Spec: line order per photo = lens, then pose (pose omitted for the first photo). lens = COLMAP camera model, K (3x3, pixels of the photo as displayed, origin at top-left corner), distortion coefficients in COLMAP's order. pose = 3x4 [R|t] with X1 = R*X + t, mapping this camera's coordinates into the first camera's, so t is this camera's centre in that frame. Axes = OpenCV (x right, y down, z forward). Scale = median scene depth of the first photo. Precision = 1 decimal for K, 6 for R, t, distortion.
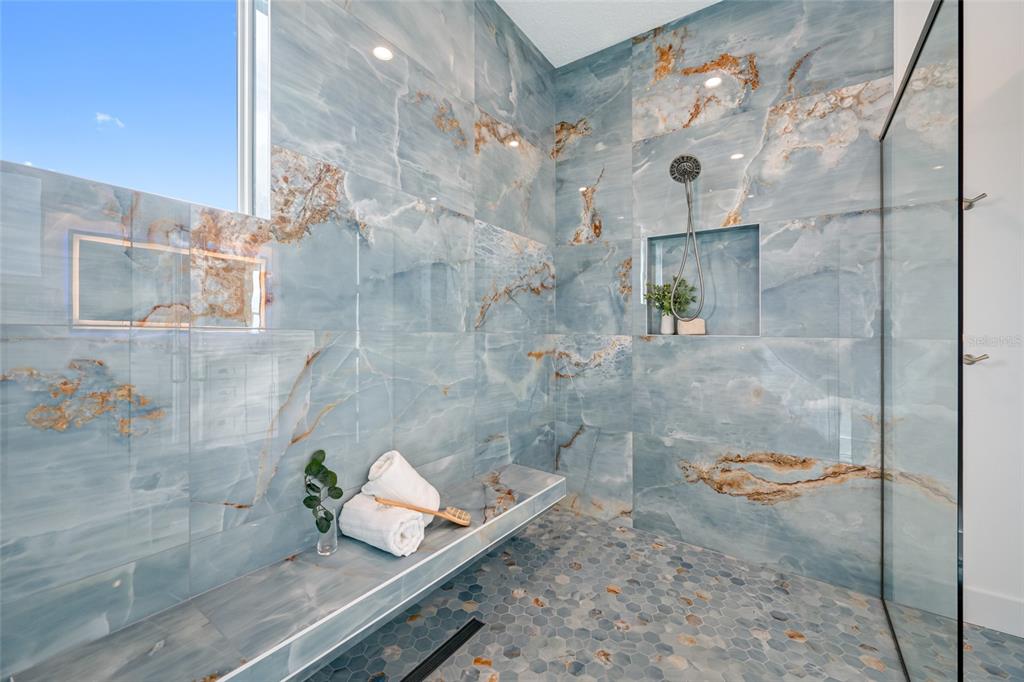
lens RADIAL K [[404.5, 0, 514.3], [0, 404.5, 339.5], [0, 0, 1]] dist [-0.001627, -0.000442]
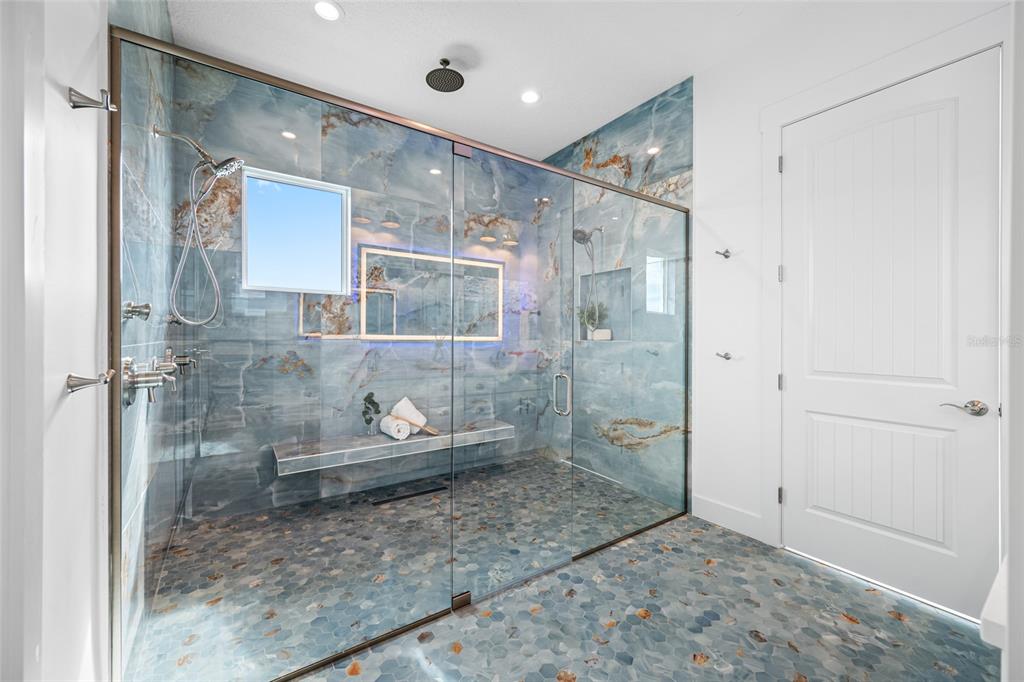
lens RADIAL K [[404.5, 0, 512.6], [0, 404.5, 340.2], [0, 0, 1]] dist [-0.001627, -0.000442]
pose [[0.933969, -0.005372, -0.357313, 0.730131], [0.003333, 0.999974, -0.006322, -0.003687], [0.357338, 0.004714, 0.933963, -0.575527]]
